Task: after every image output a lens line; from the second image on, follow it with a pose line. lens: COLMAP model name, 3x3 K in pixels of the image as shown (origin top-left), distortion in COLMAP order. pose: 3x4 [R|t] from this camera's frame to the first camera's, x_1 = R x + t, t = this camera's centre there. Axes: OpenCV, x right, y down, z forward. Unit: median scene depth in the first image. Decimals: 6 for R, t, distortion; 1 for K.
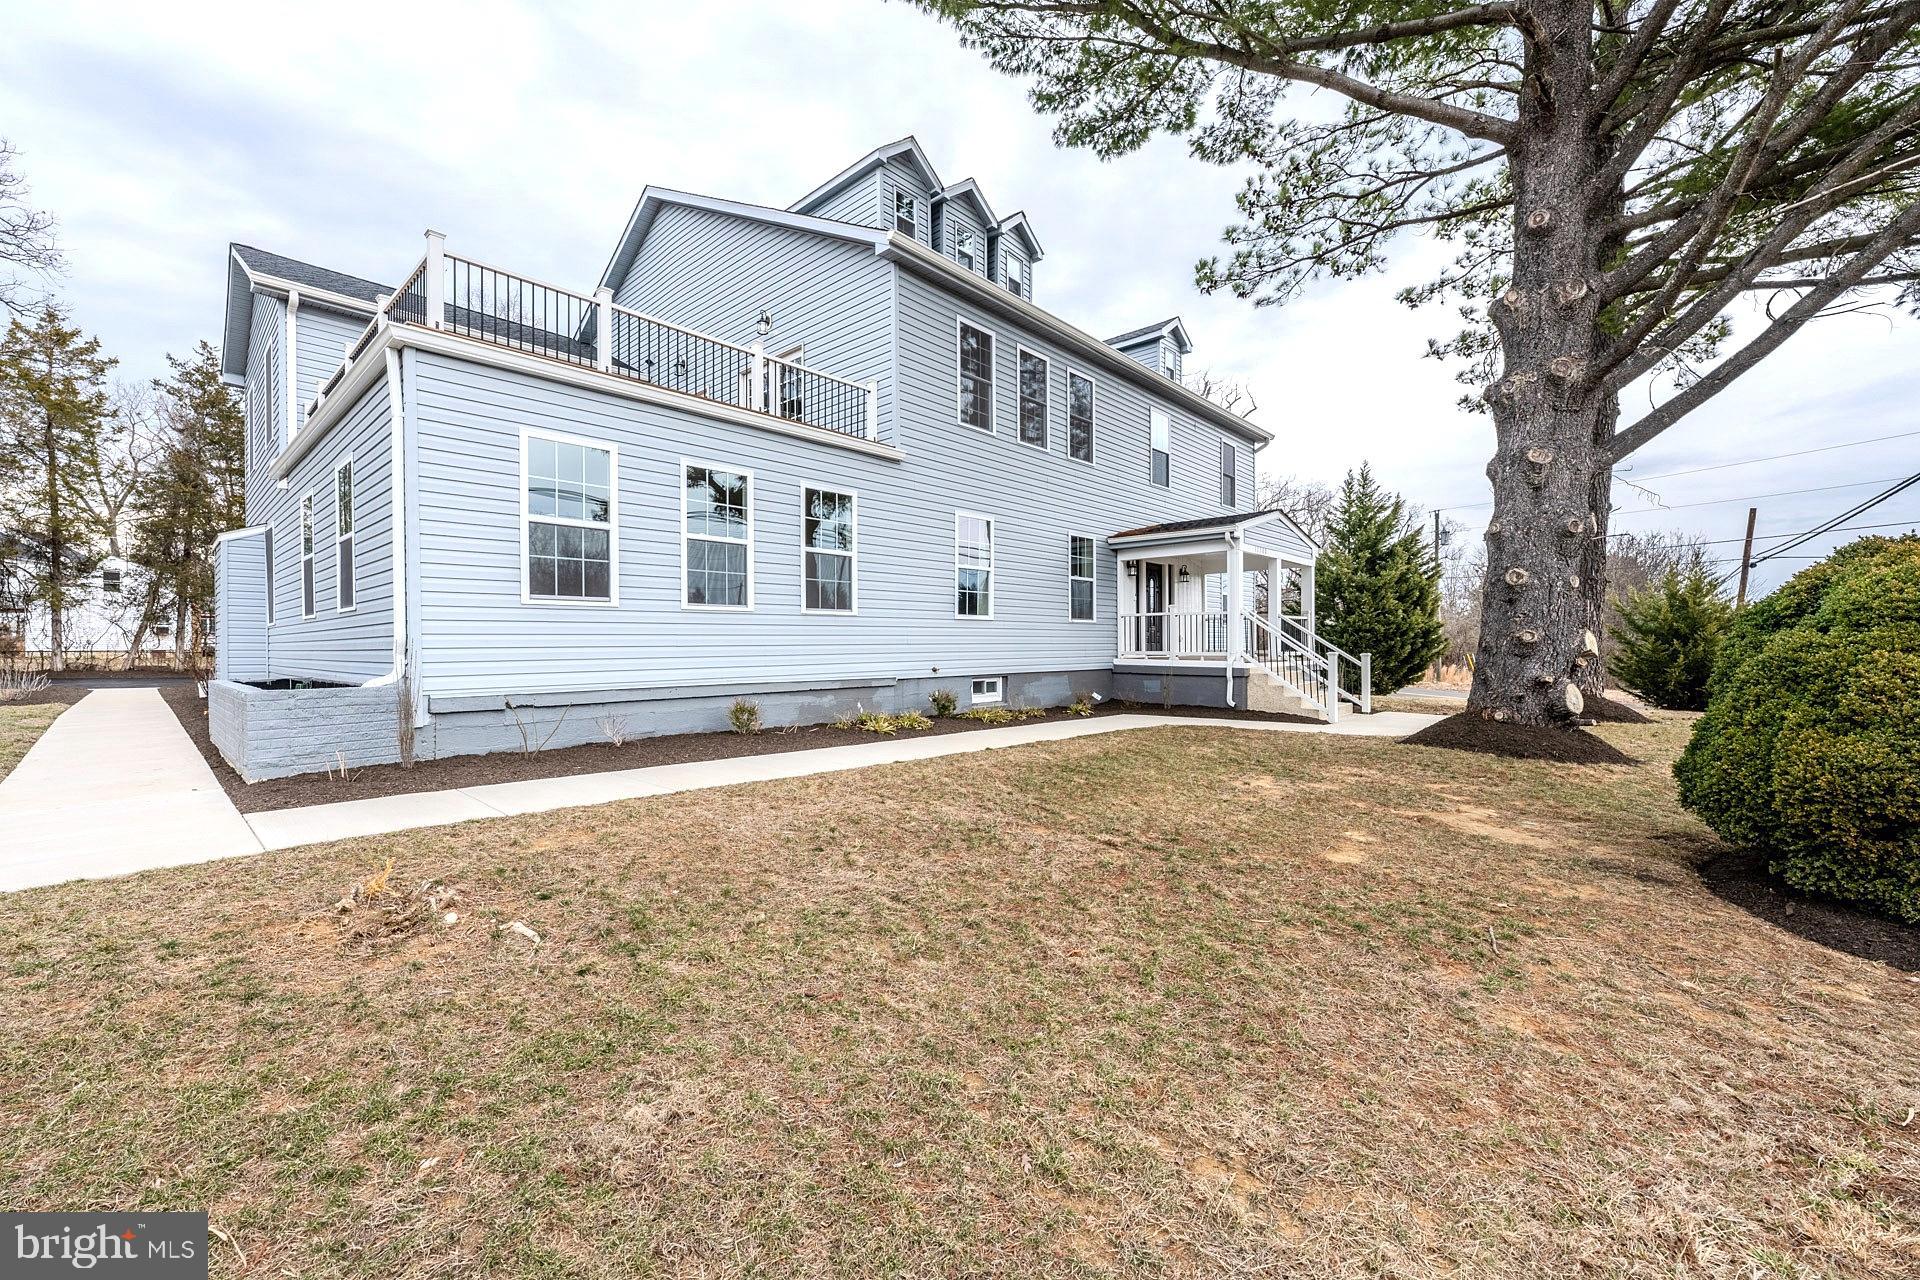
lens RADIAL K [[760.9, 0, 959.6], [0, 760.9, 650.0], [0, 0, 1]] dist [0.000845, 0.000404]
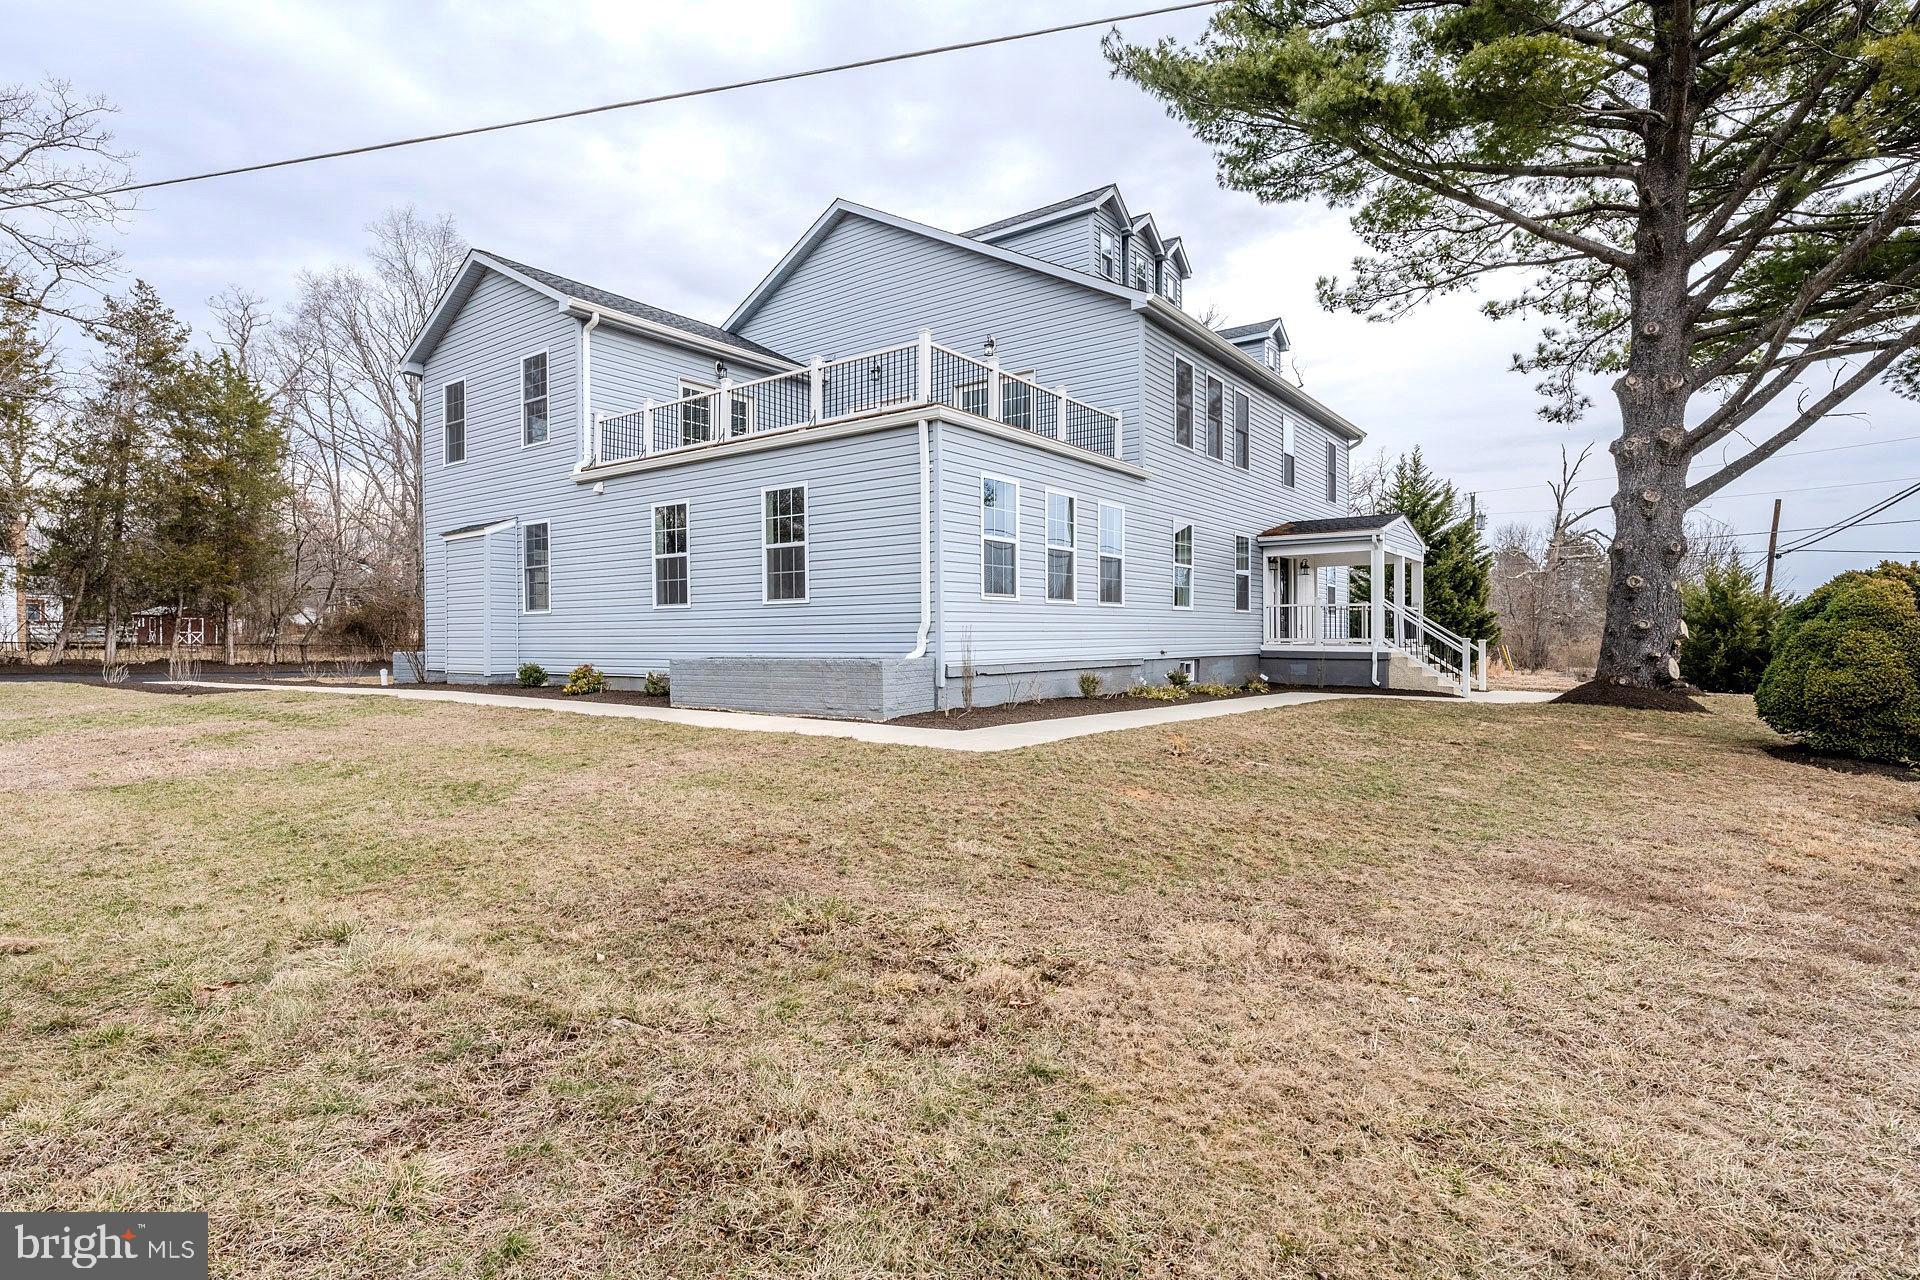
lens RADIAL K [[958.7, 0, 961.5], [0, 958.7, 645.9], [0, 0, 1]] dist [-0.001998, 0.002403]
pose [[0.994672, -0.000746, 0.103087, -0.405206], [0.000545, 0.999998, 0.001980, 0.010335], [-0.103088, -0.001913, 0.994670, -0.370807]]
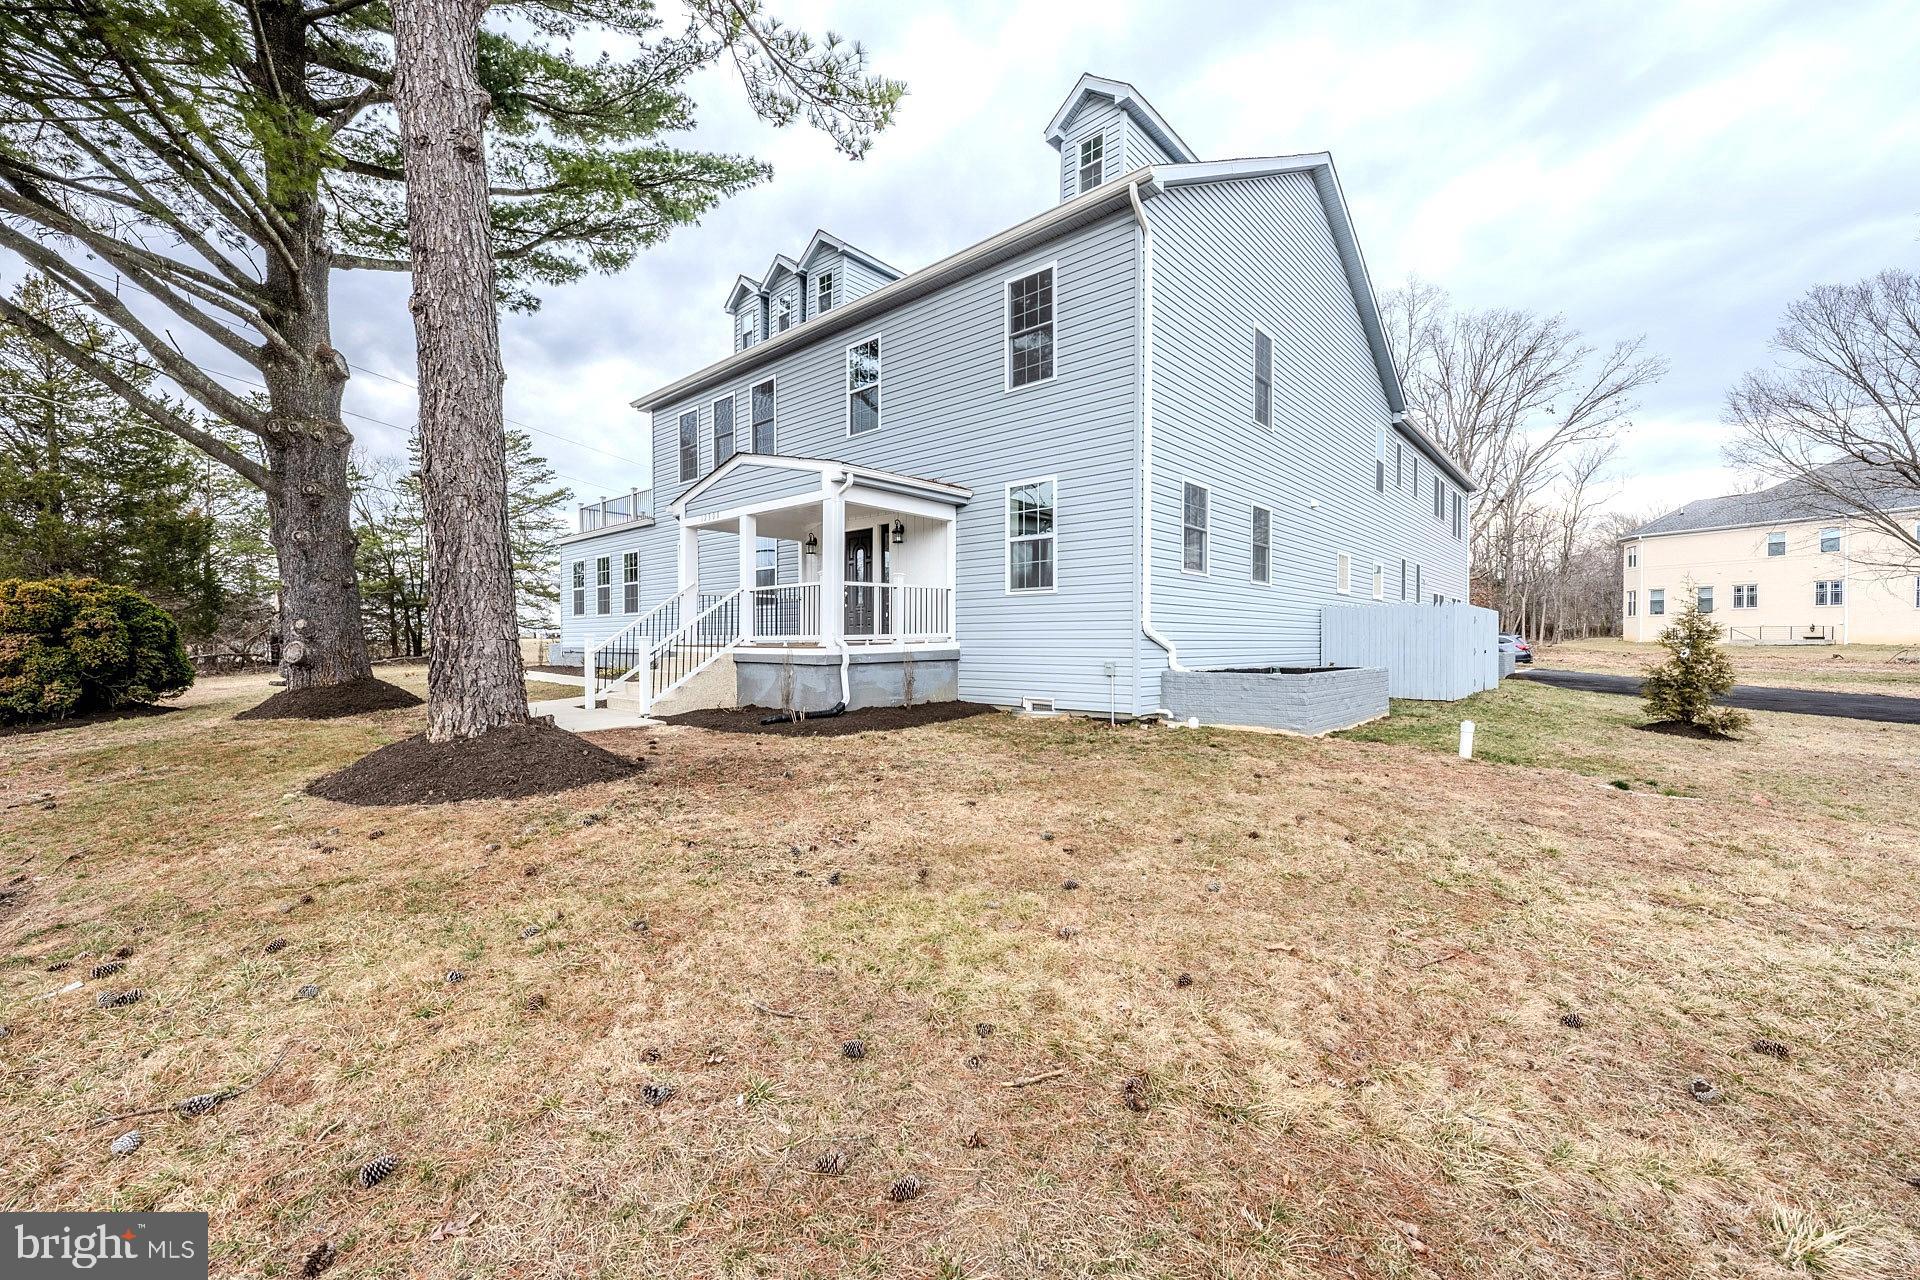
lens RADIAL K [[760.9, 0, 972.5], [0, 760.9, 636.0], [0, 0, 1]] dist [0.000845, 0.000404]
pose [[0.024304, -0.018467, -0.999534, 1.261473], [-0.013949, 0.999726, -0.018810, 0.014592], [0.999607, 0.014399, 0.024040, 1.299700]]
